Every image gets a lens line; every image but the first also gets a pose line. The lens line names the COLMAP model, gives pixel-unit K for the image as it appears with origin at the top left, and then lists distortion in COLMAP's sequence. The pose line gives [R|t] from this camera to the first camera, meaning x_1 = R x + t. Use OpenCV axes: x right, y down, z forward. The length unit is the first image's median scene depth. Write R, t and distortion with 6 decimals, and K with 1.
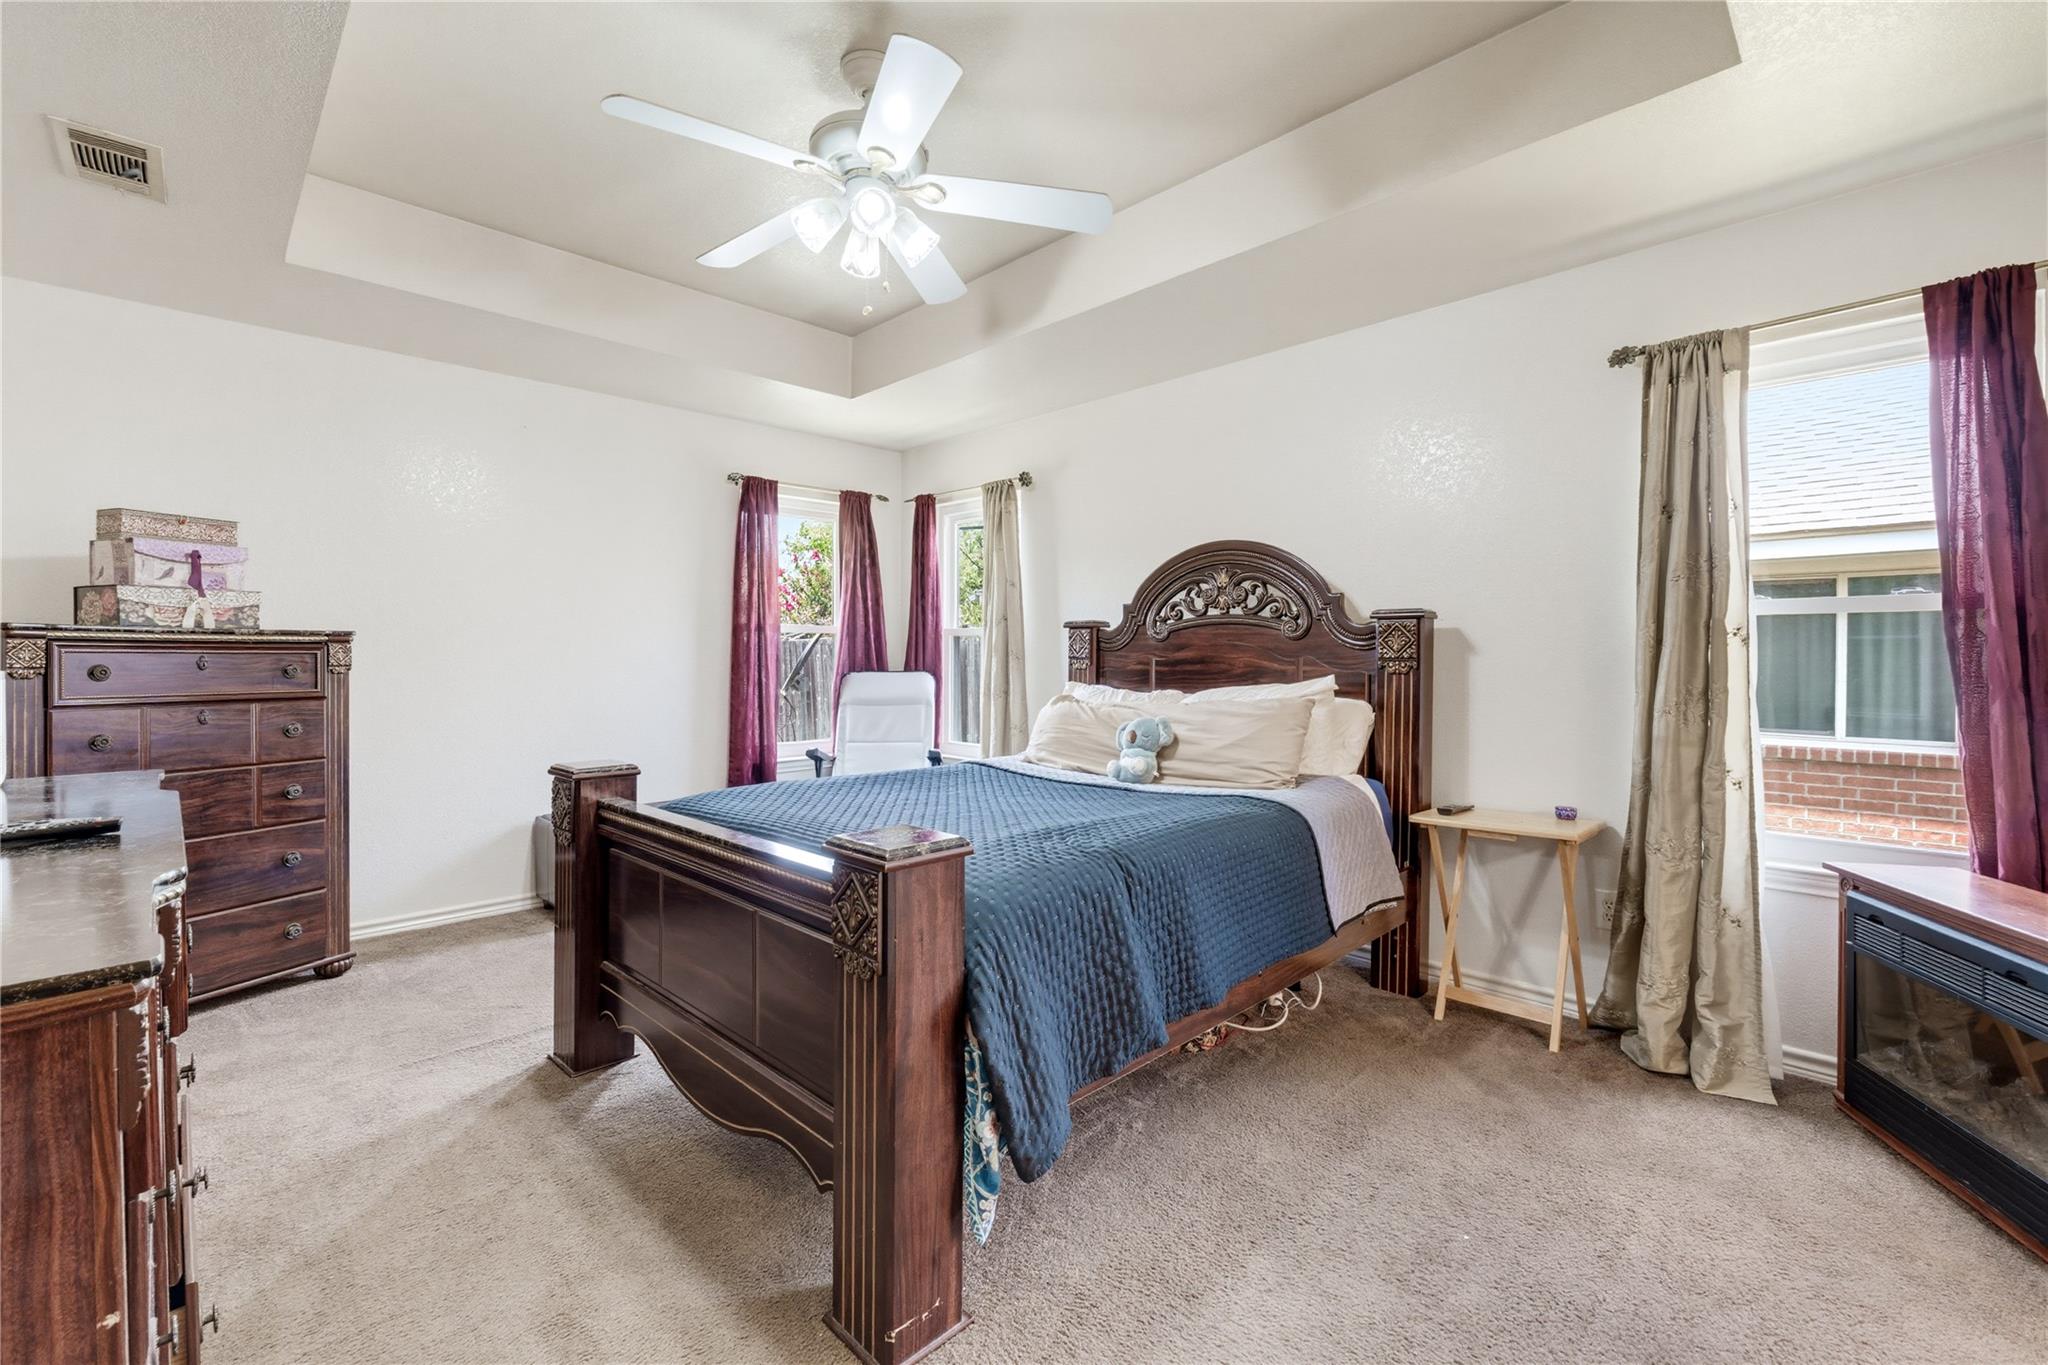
lens RADIAL K [[861.5, 0, 1036.1], [0, 861.5, 672.3], [0, 0, 1]] dist [-0.002703, -0.000184]
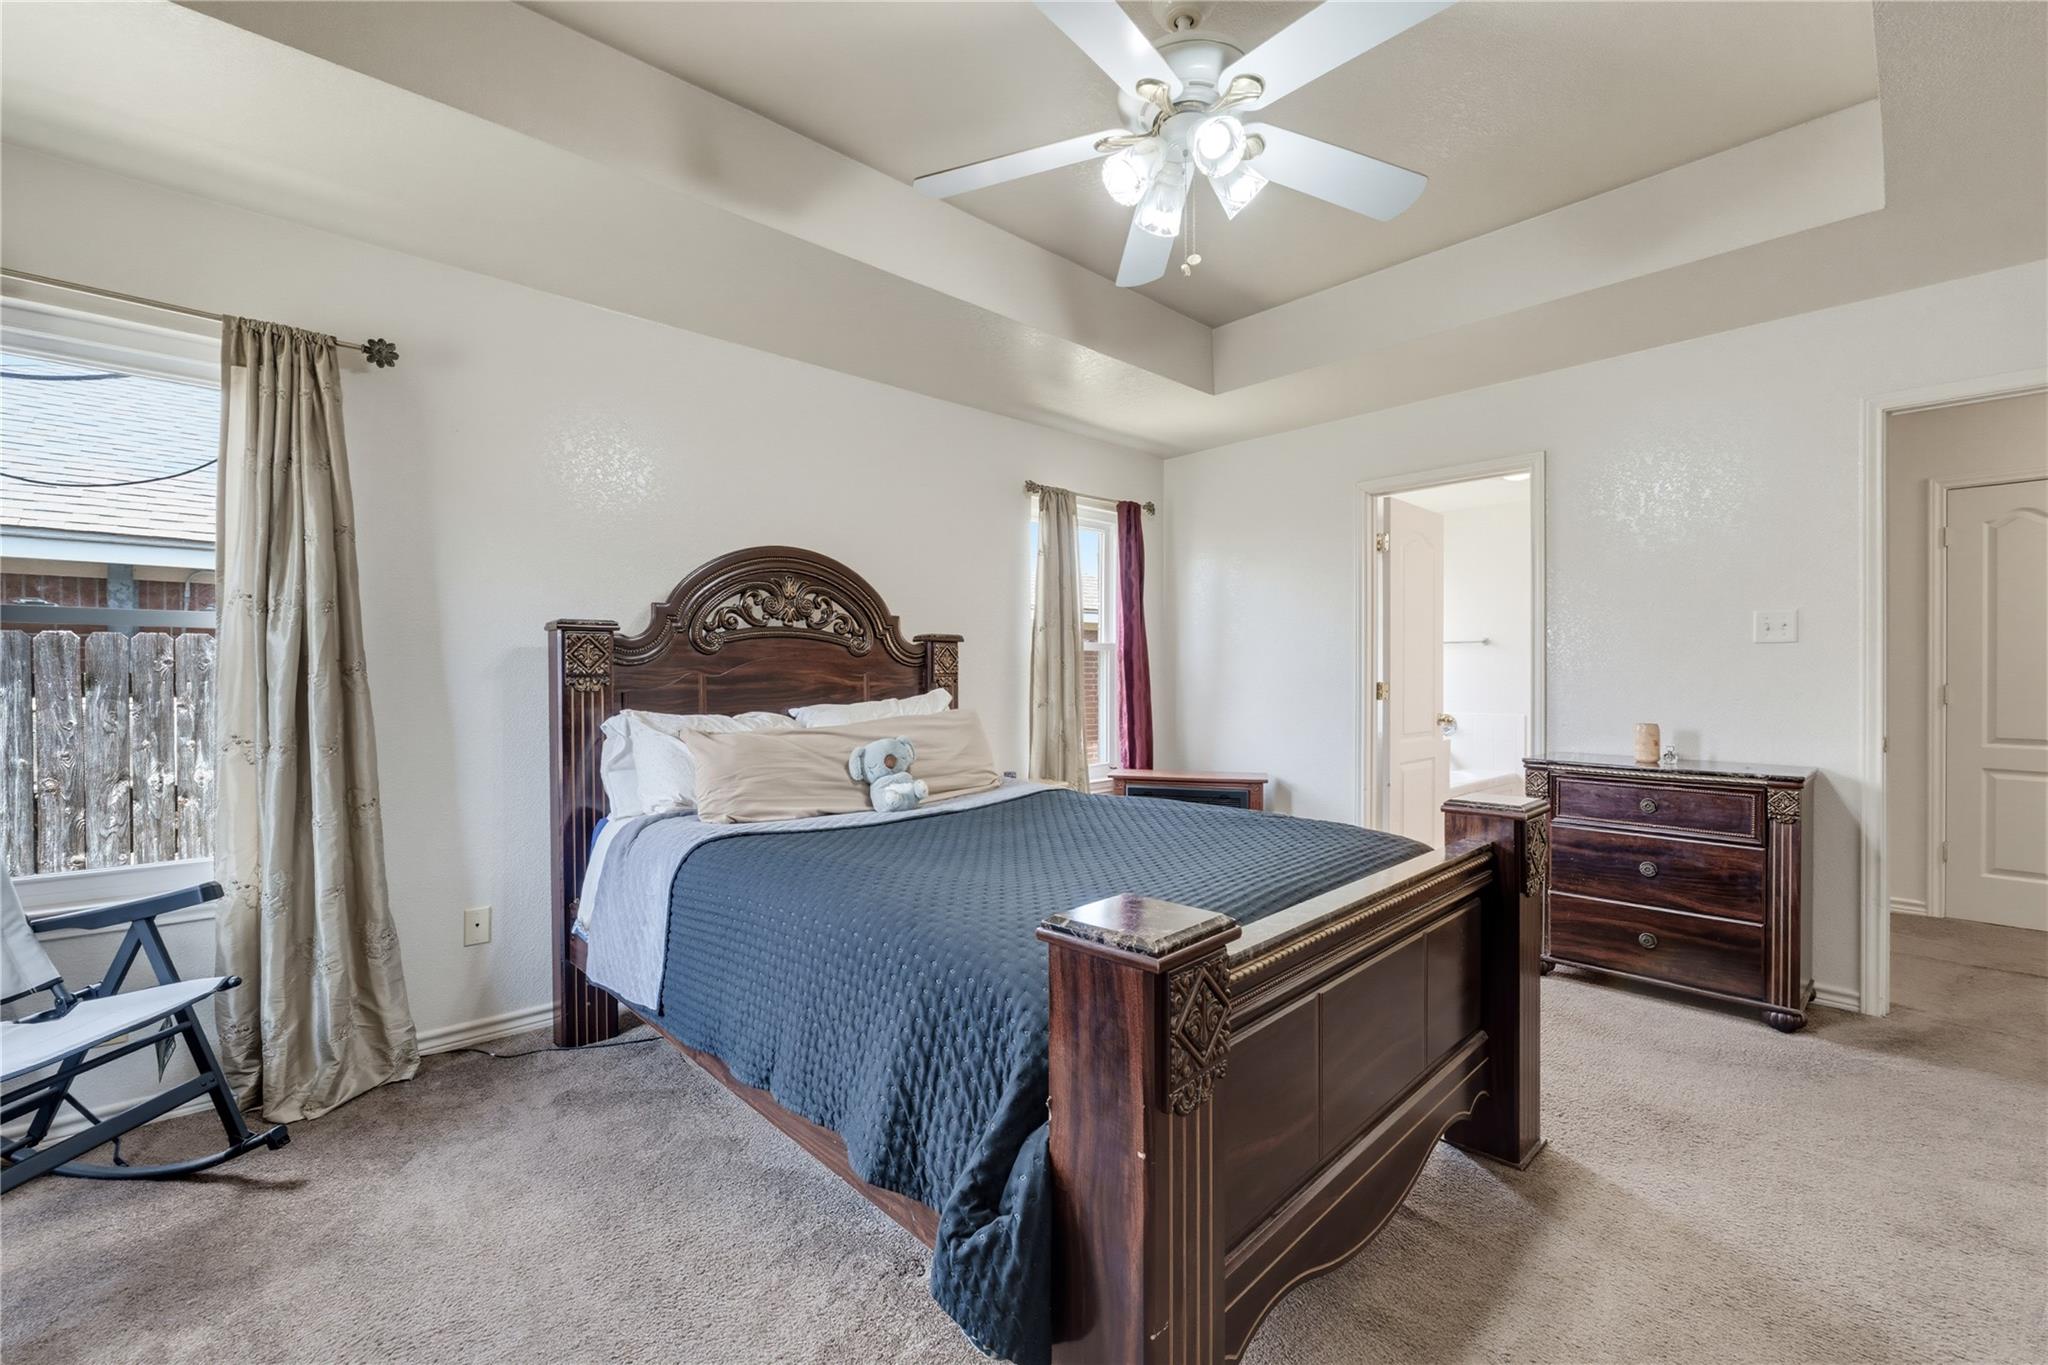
lens RADIAL K [[861.5, 0, 1036.1], [0, 861.5, 672.3], [0, 0, 1]] dist [-0.002703, -0.000184]
pose [[0.023536, -0.001603, 0.999722, -0.701175], [0.017322, 0.999849, 0.001195, -0.015350], [-0.999573, 0.017289, 0.023560, 0.719722]]
